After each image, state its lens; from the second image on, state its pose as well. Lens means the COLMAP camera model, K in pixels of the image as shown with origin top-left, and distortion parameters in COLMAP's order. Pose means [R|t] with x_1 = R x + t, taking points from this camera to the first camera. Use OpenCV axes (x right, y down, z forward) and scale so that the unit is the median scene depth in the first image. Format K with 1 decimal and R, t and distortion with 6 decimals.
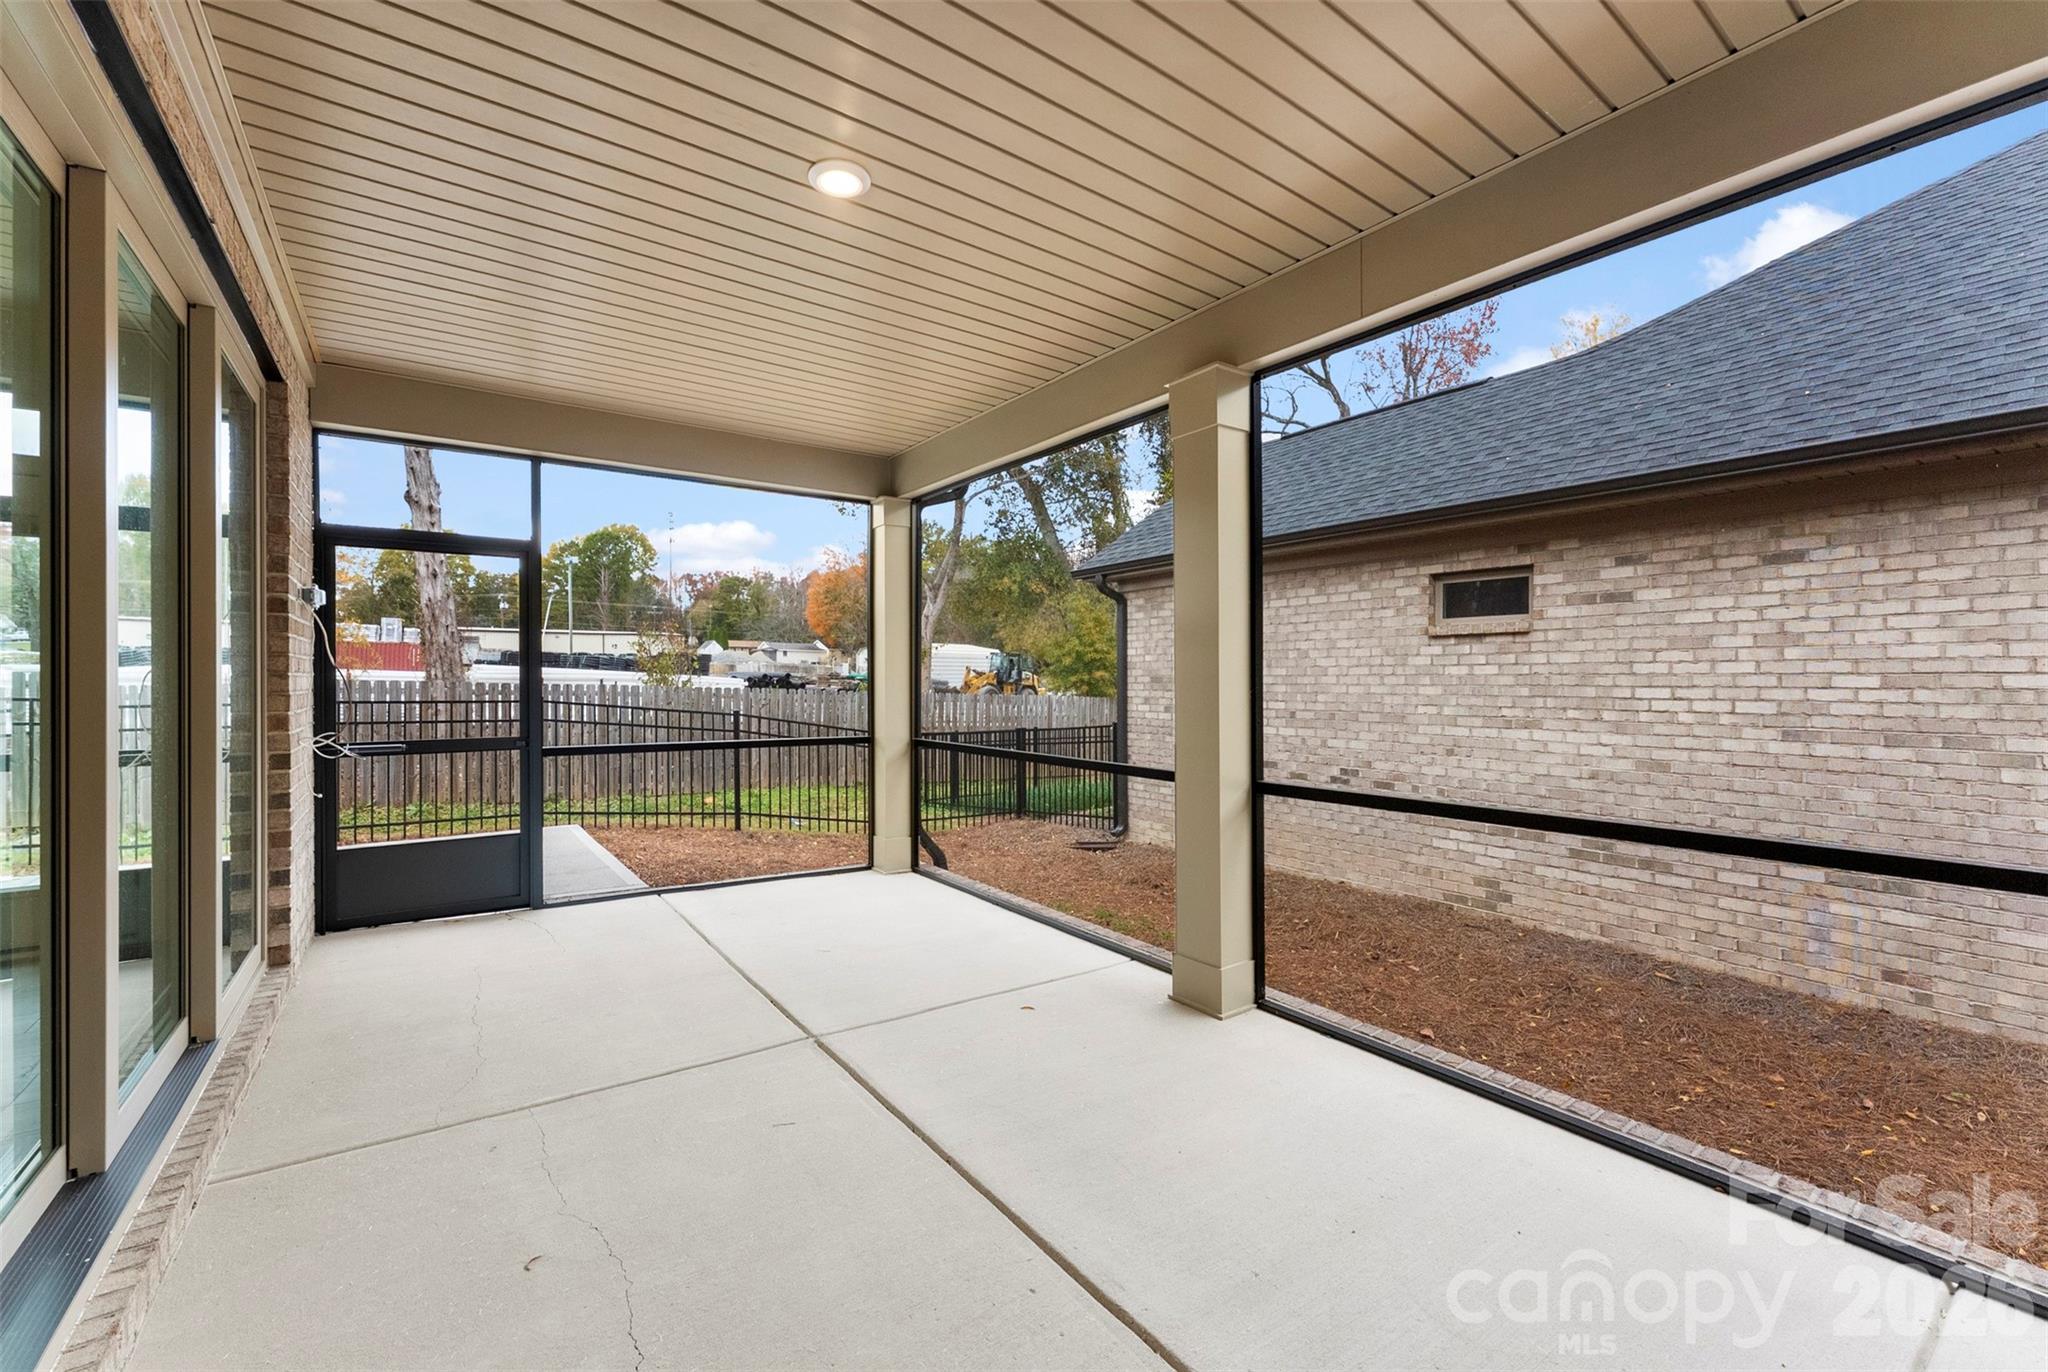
lens RADIAL K [[825.6, 0, 1032.5], [0, 825.6, 679.1], [0, 0, 1]] dist [0.000852, -0.000155]
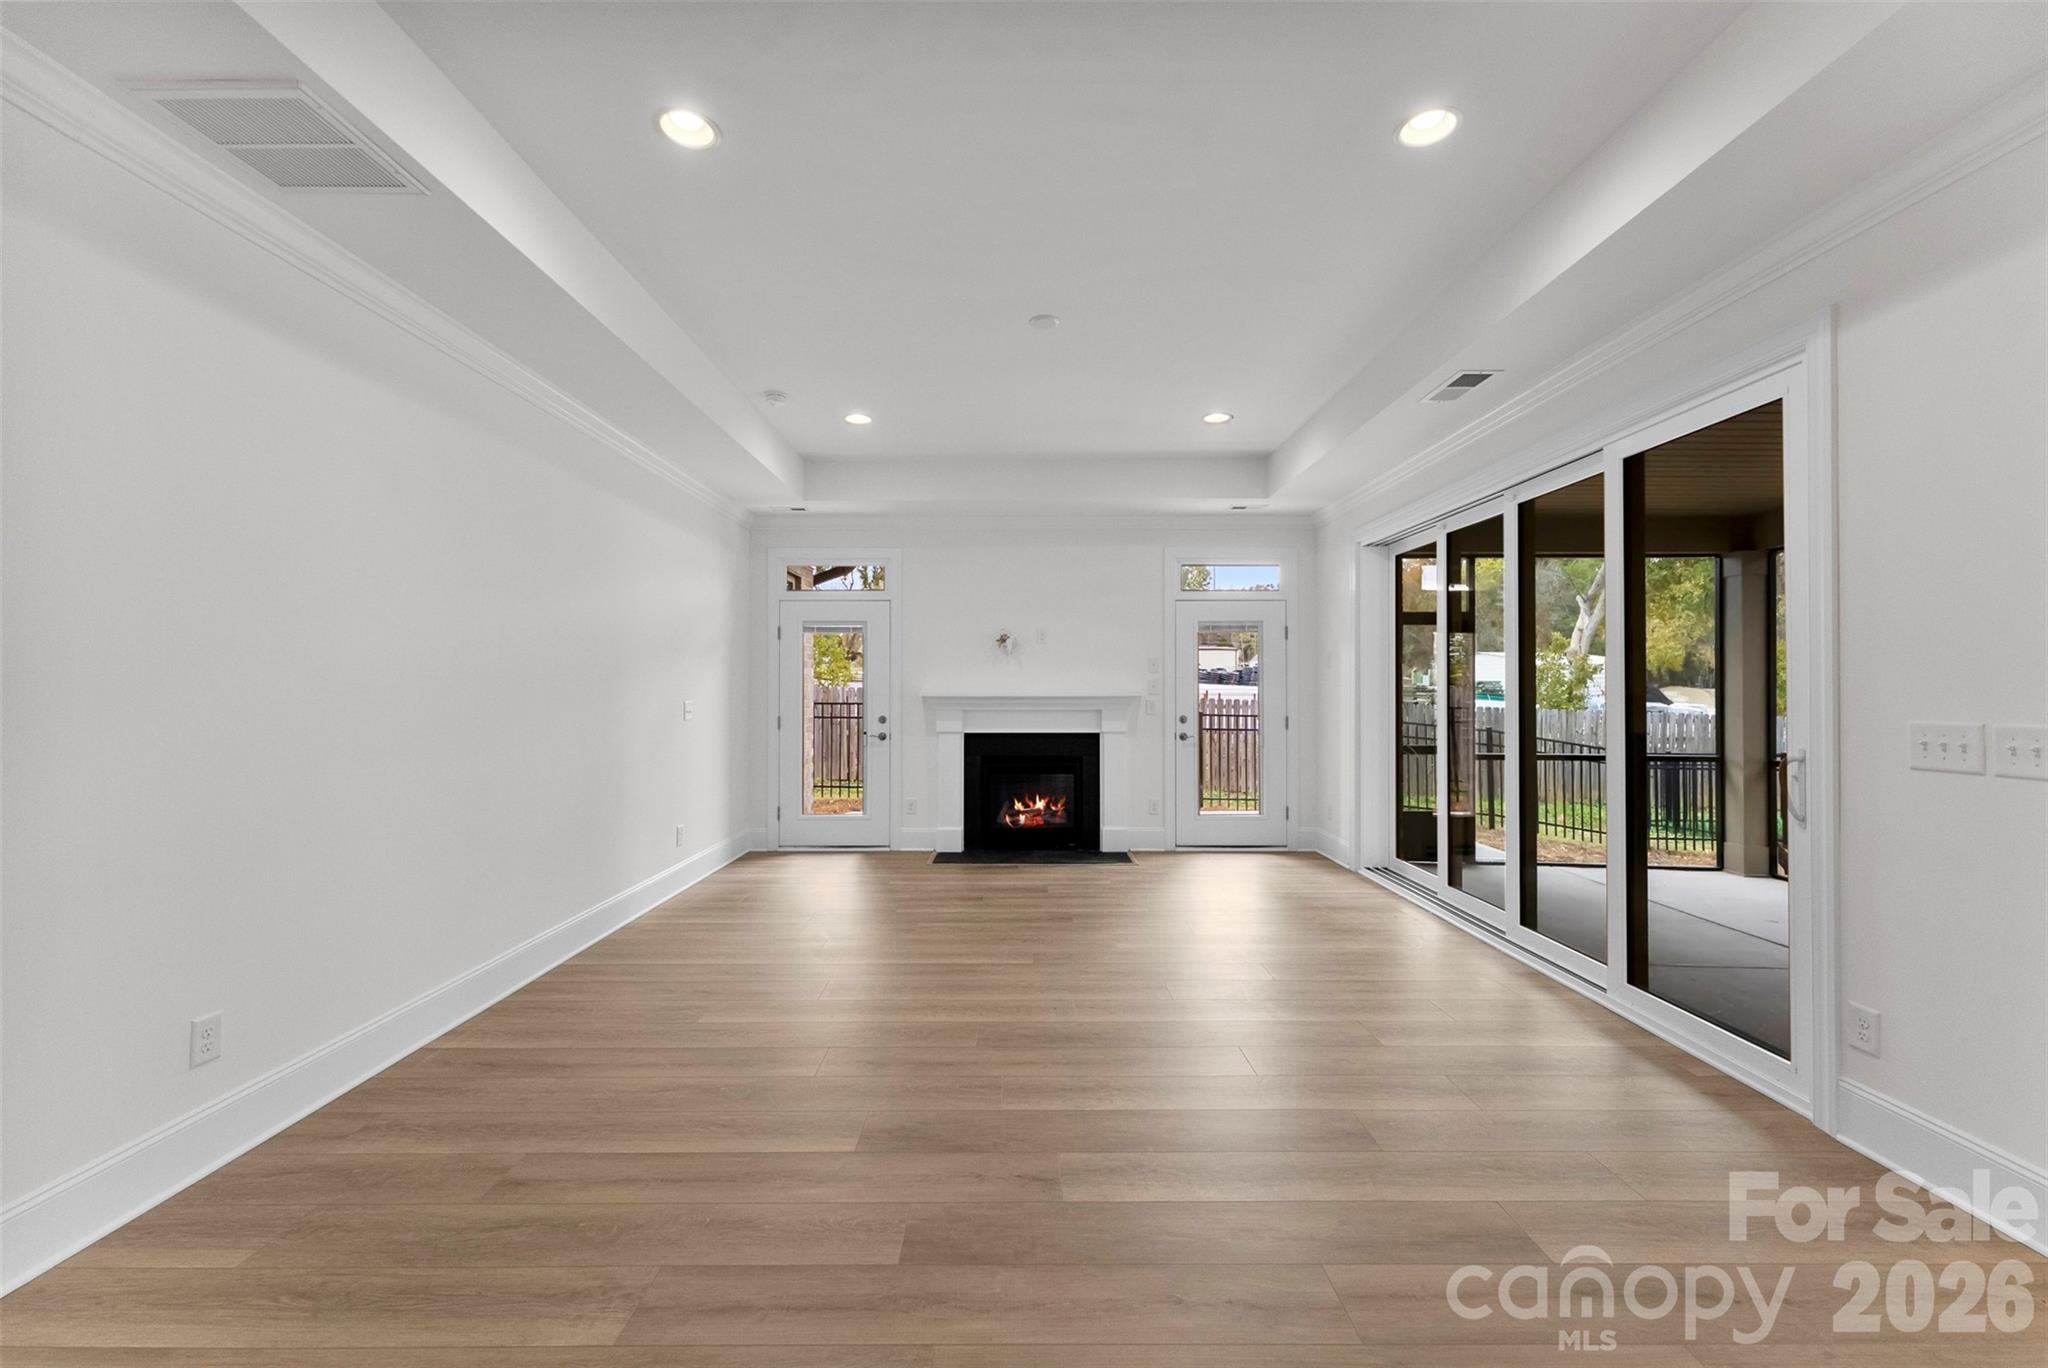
lens RADIAL K [[825.6, 0, 1010.7], [0, 825.6, 686.8], [0, 0, 1]] dist [0.000852, -0.000155]
pose [[0.797383, -0.001029, -0.603473, -0.274533], [-0.002020, 0.999988, -0.004374, -0.020572], [0.603470, 0.004707, 0.797372, -0.510323]]
